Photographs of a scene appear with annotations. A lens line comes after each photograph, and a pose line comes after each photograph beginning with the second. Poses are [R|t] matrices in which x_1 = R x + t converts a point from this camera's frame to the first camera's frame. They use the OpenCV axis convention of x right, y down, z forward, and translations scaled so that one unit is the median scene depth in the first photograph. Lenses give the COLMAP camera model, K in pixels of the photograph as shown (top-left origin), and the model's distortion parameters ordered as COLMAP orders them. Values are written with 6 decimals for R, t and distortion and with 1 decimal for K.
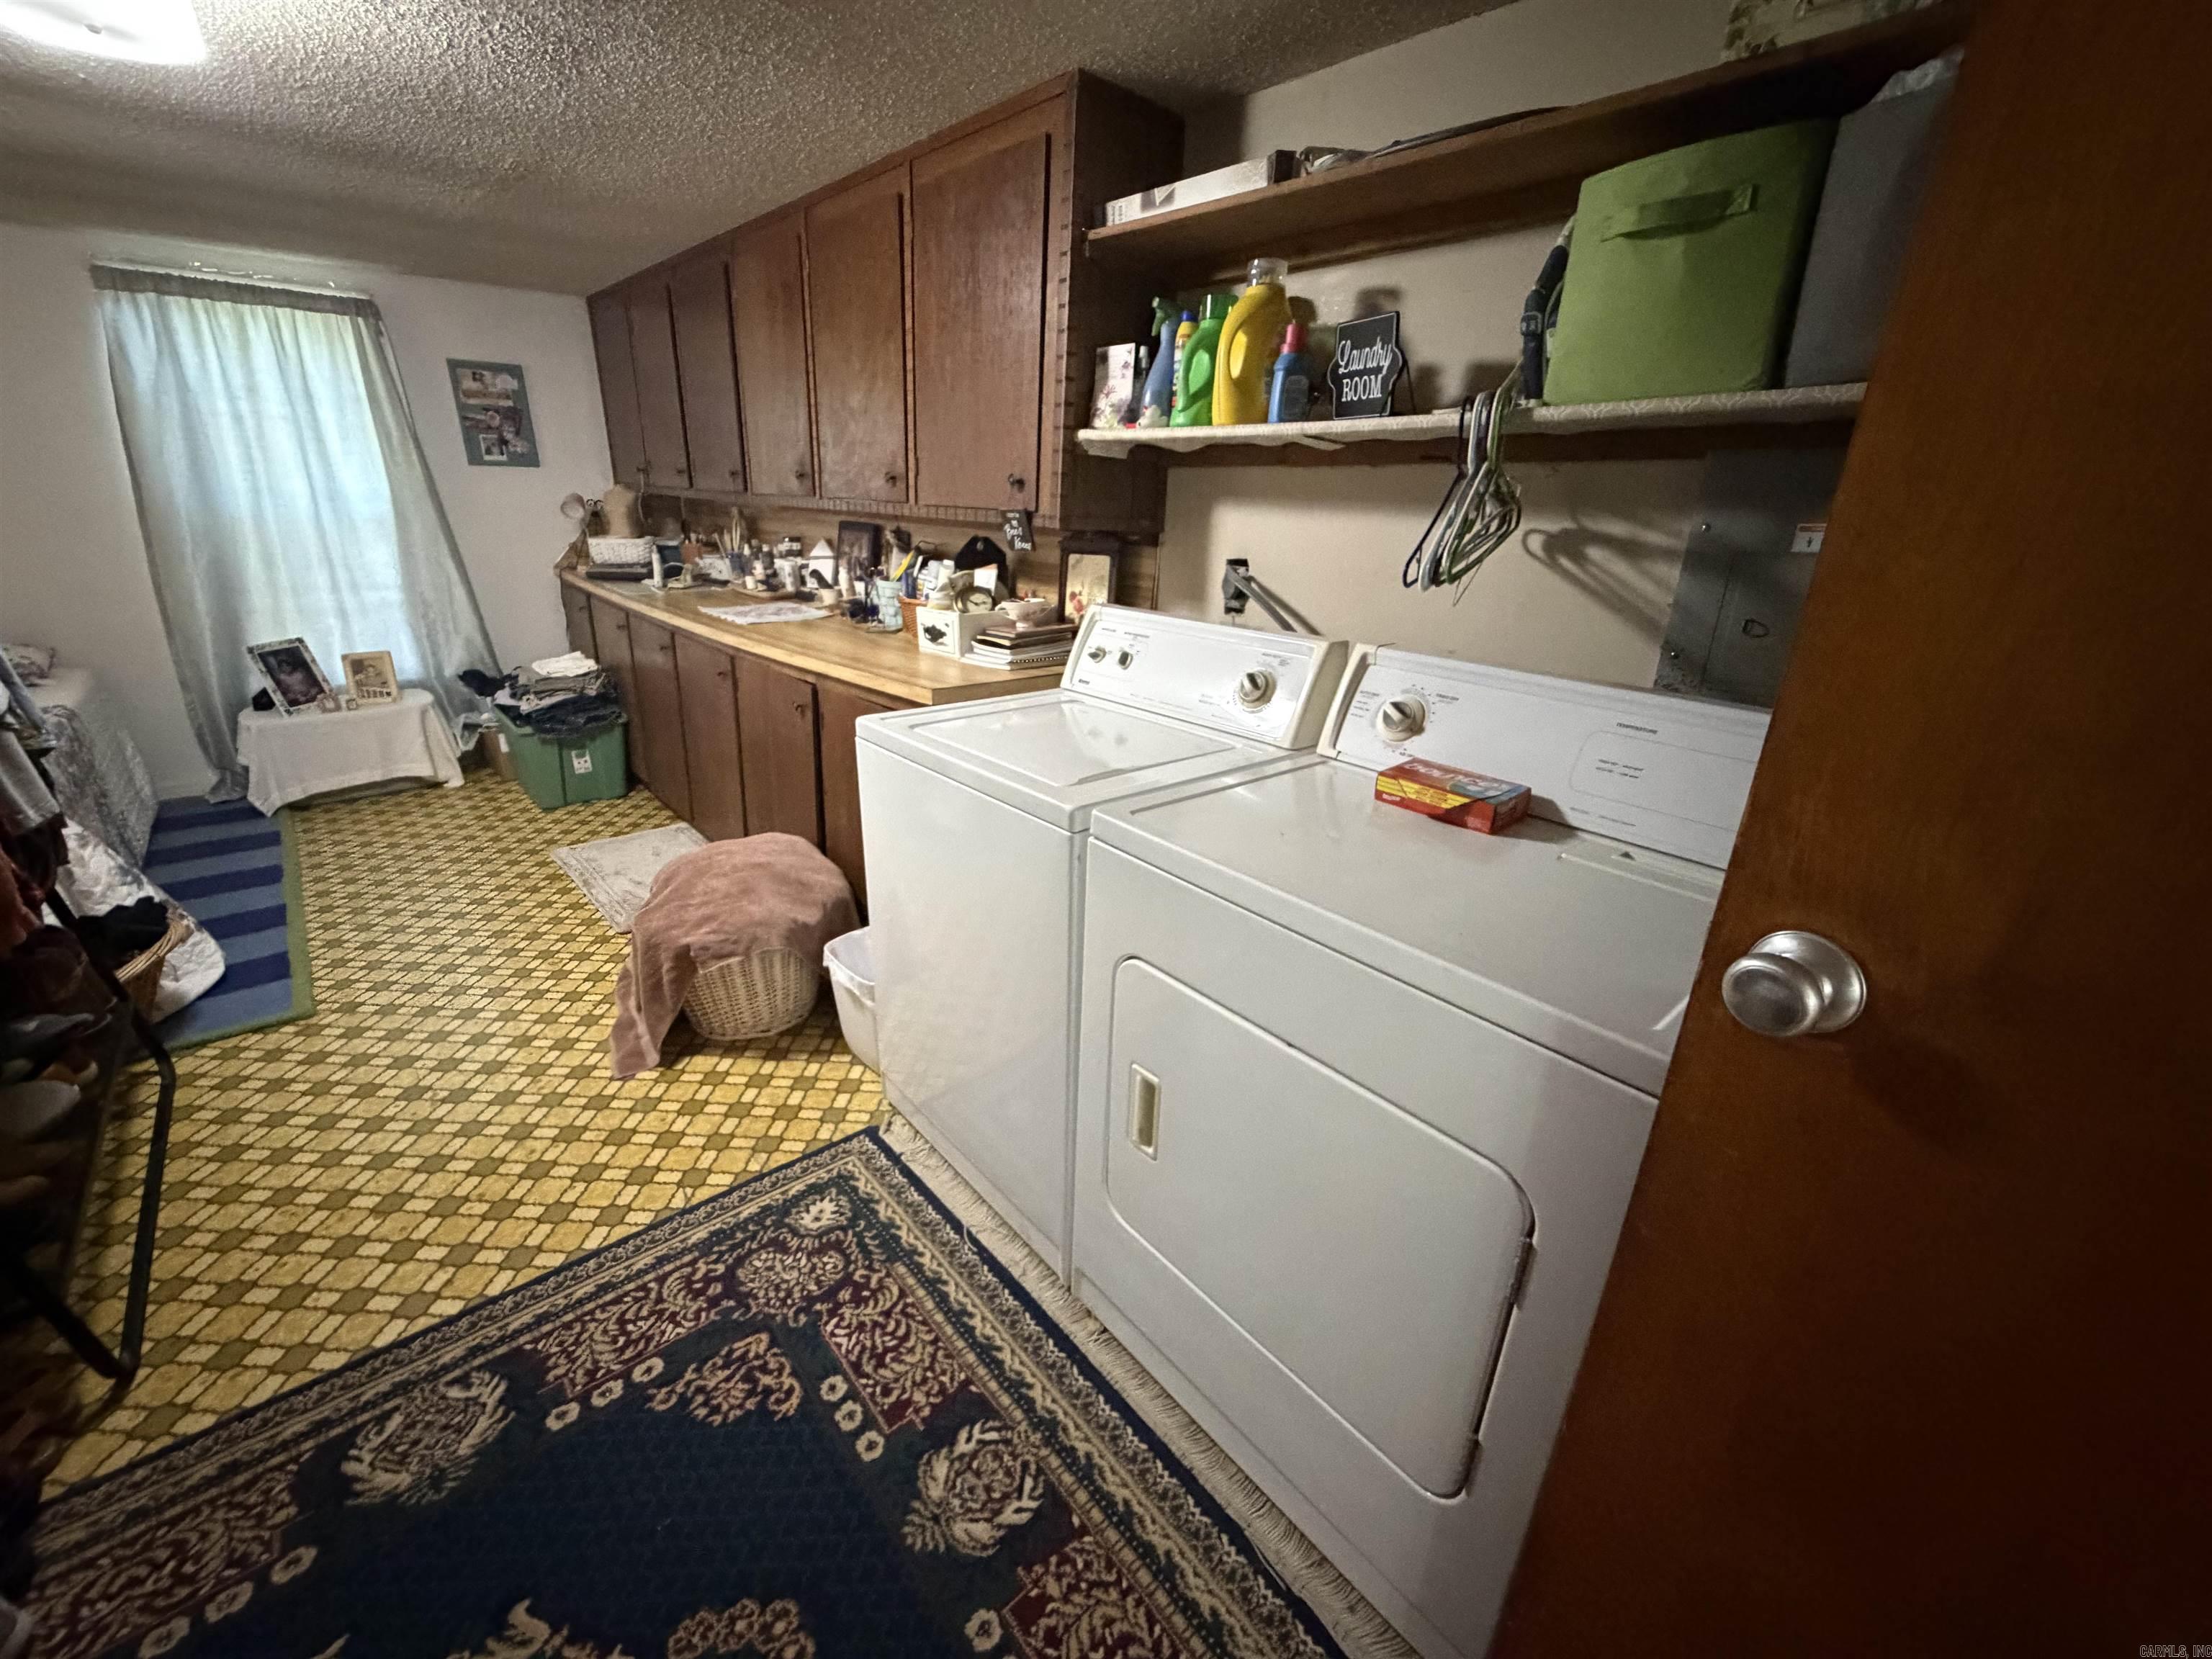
lens RADIAL K [[882.4, 0, 1098.3], [0, 882.4, 824.2], [0, 0, 1]] dist [-0.000567, 0.000001]
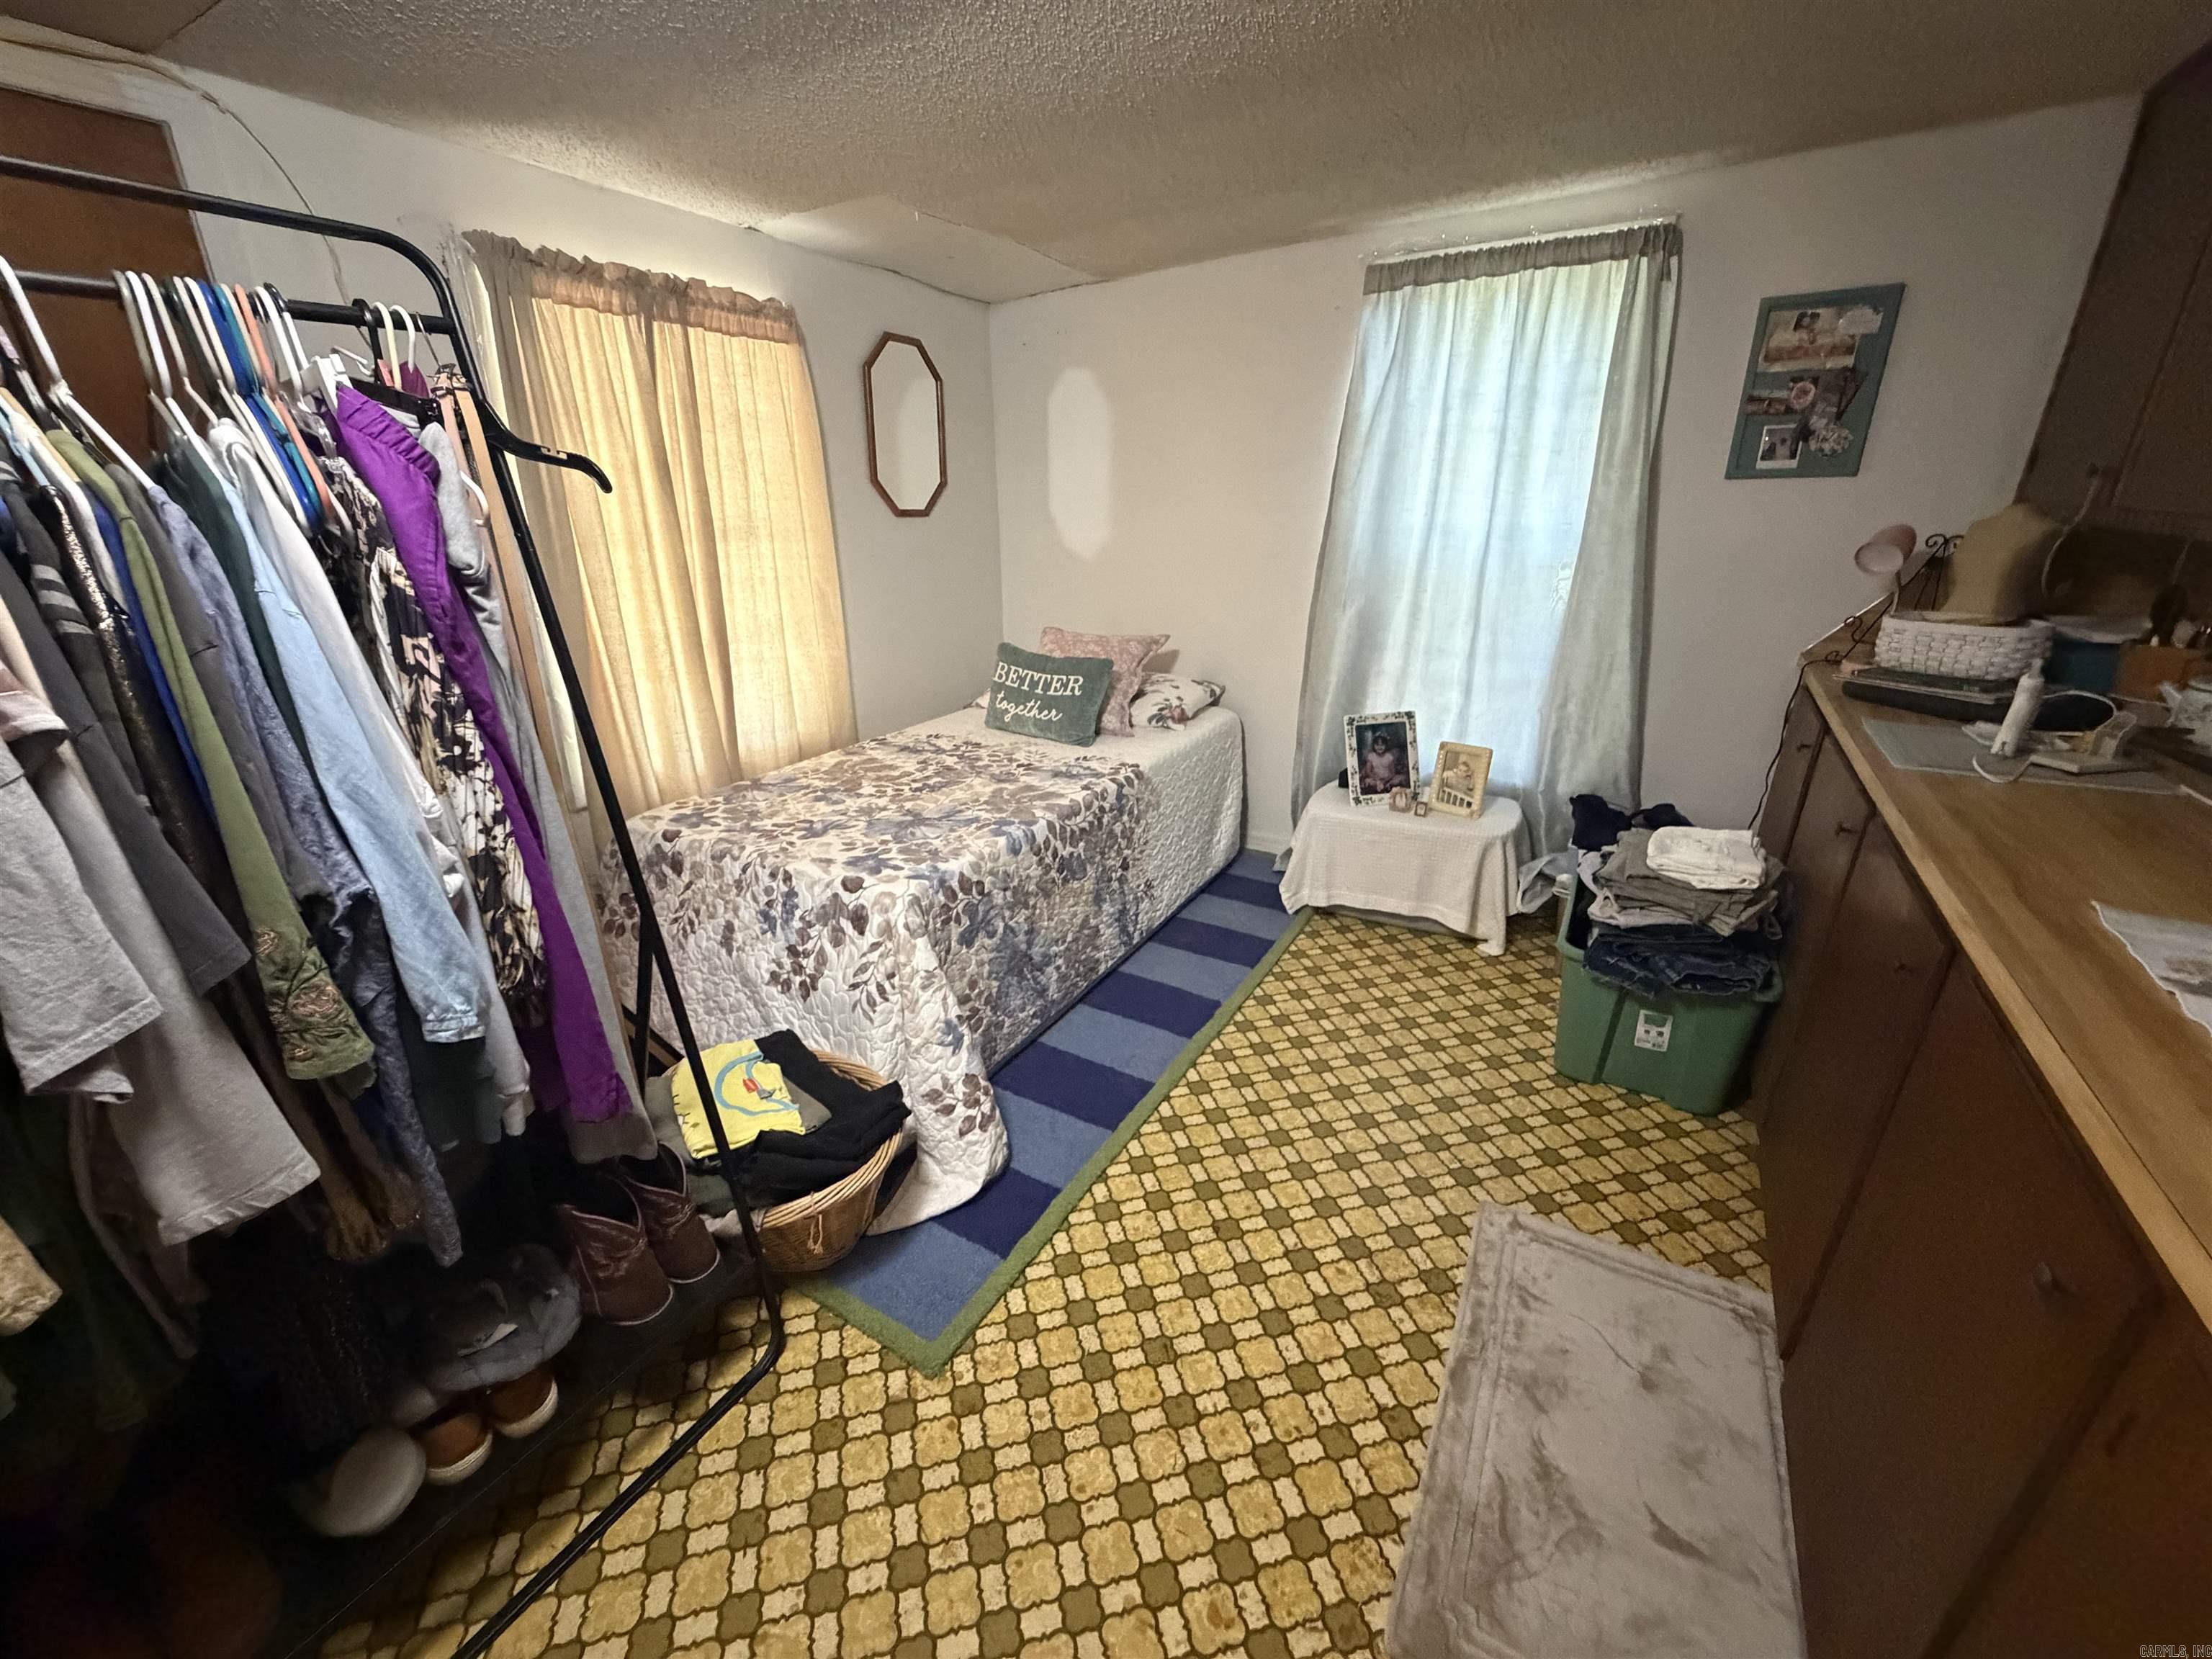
lens RADIAL K [[882.4, 0, 1098.3], [0, 882.4, 824.2], [0, 0, 1]] dist [-0.000567, 0.000001]
pose [[0.297326, 0.302933, -0.905444, -0.390222], [-0.308361, 0.927978, 0.209214, -0.317388], [0.903610, 0.216999, 0.369325, 0.767778]]
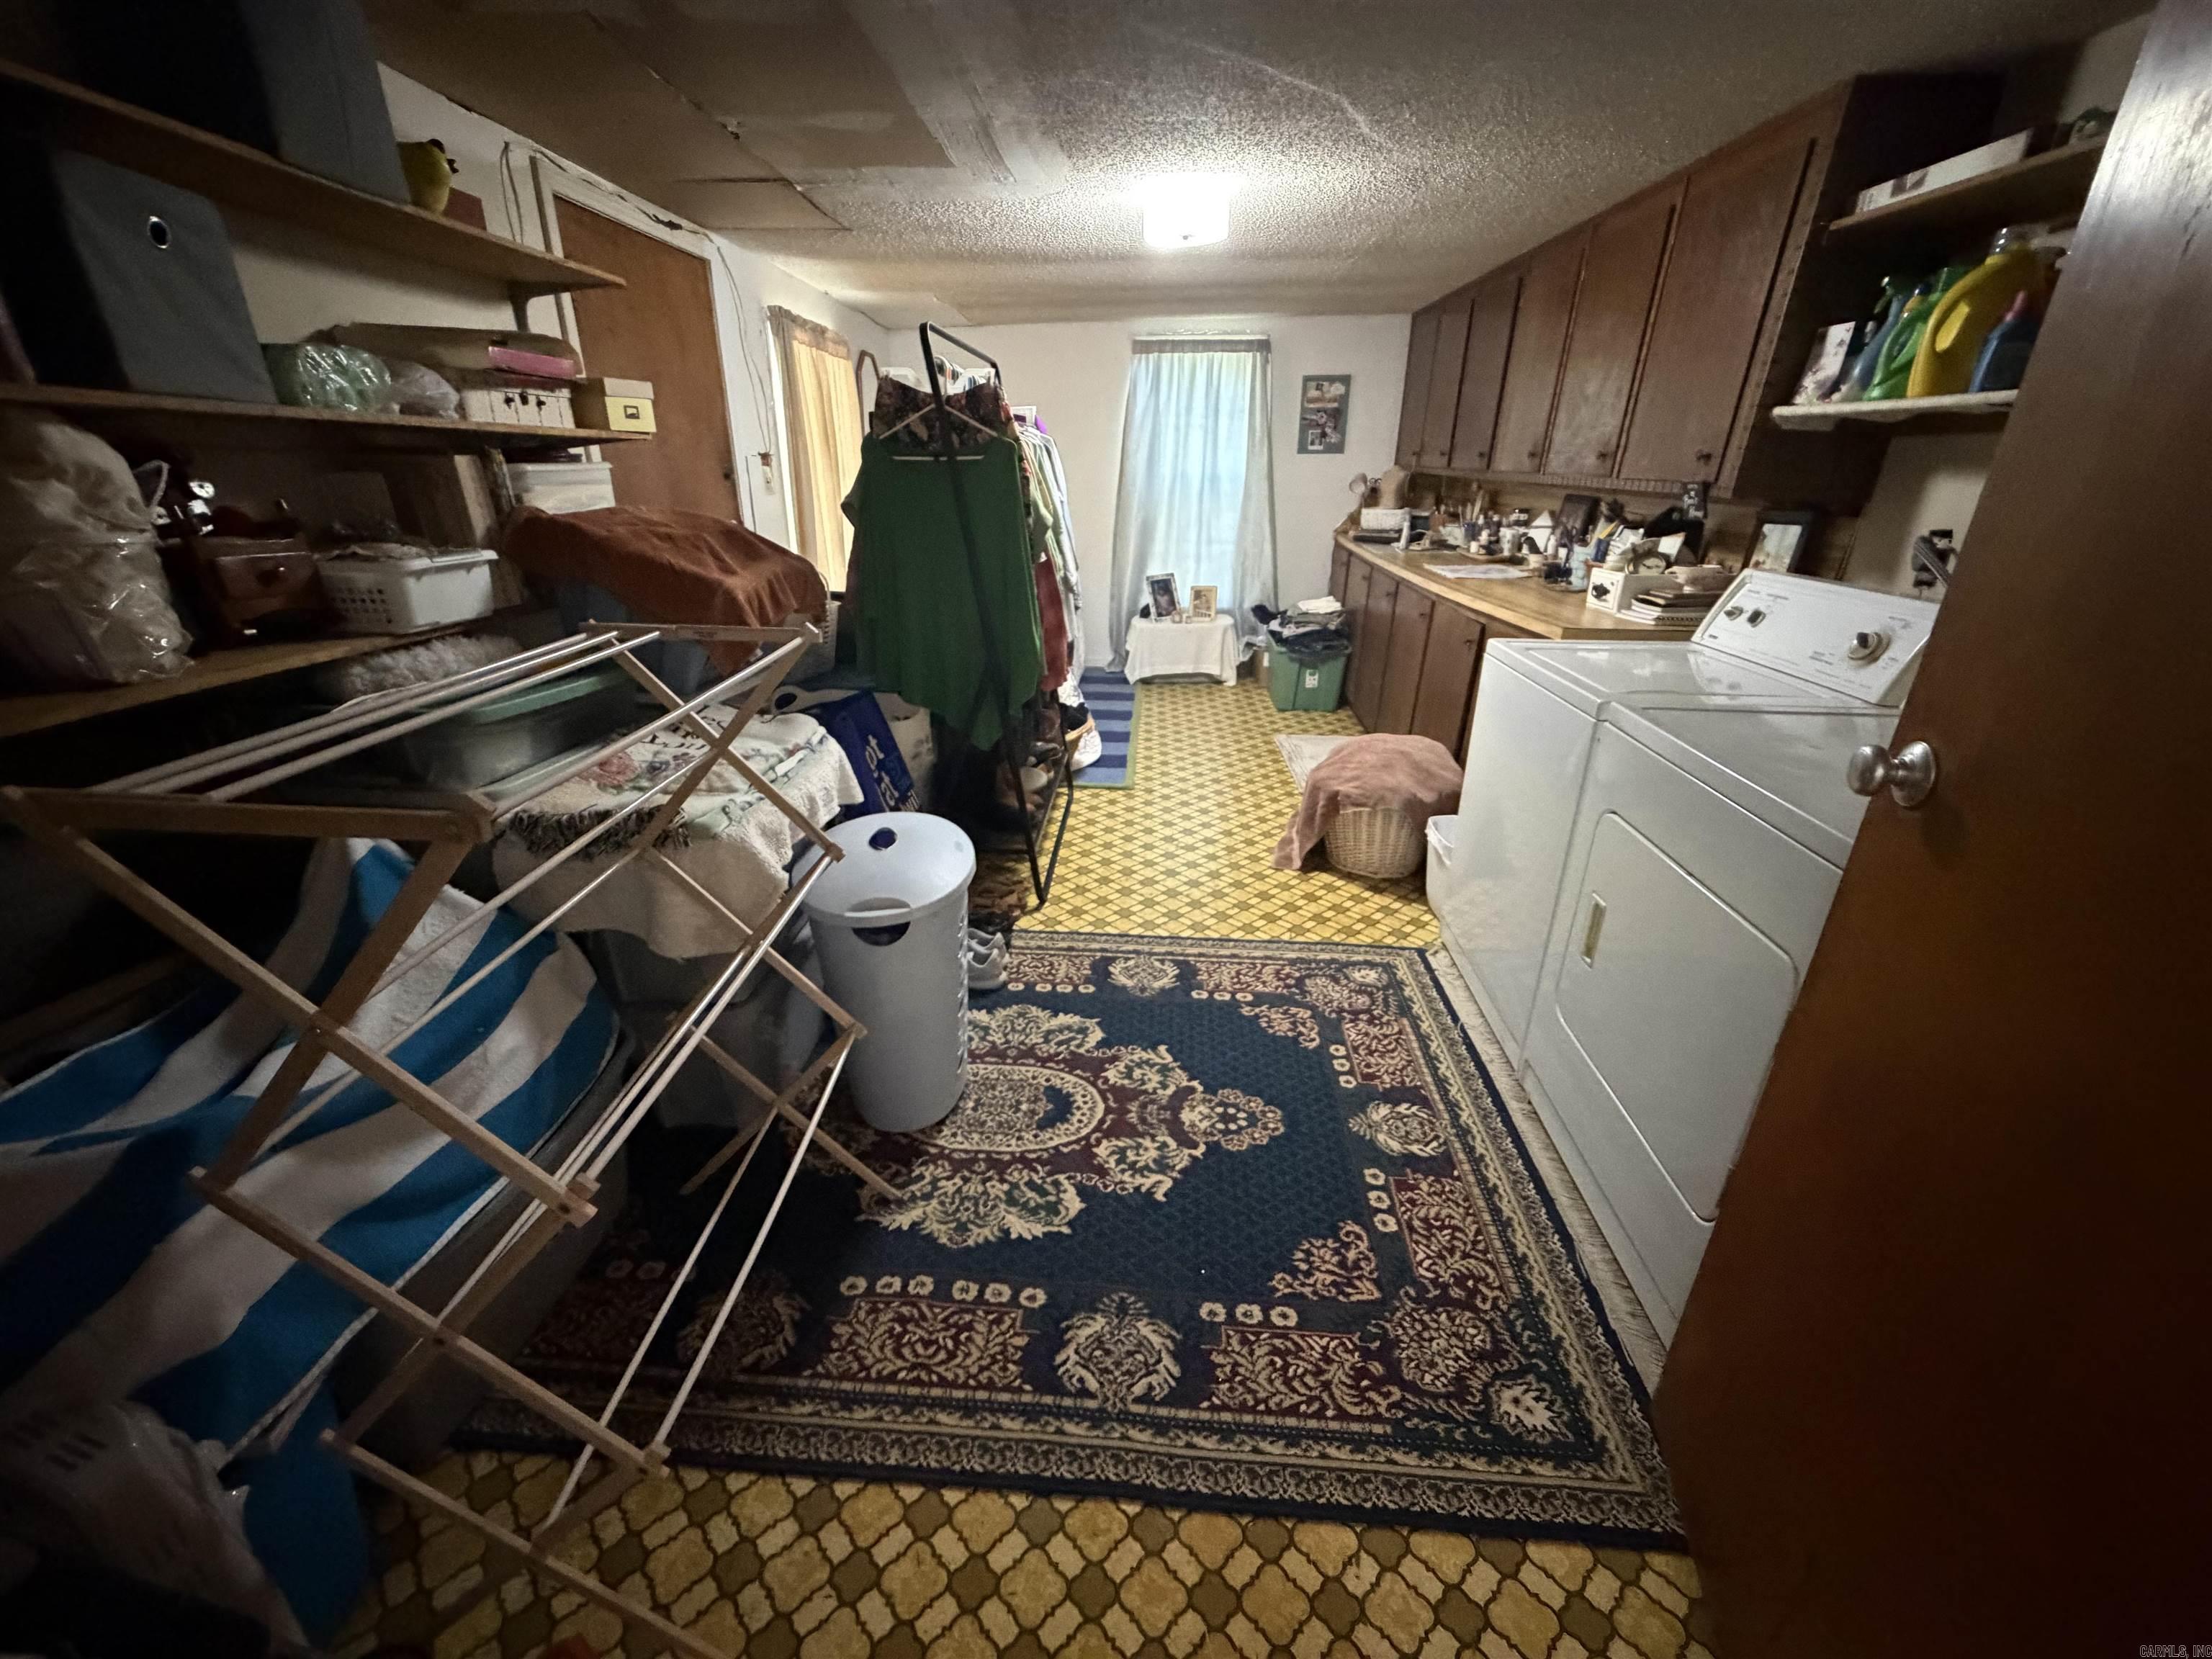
lens RADIAL K [[882.4, 0, 1098.3], [0, 882.4, 824.2], [0, 0, 1]] dist [-0.000567, 0.000001]
pose [[0.701232, 0.247220, -0.668697, 0.205572], [-0.232122, 0.966016, 0.113725, 0.102325], [0.674087, 0.075472, 0.734786, -0.274239]]
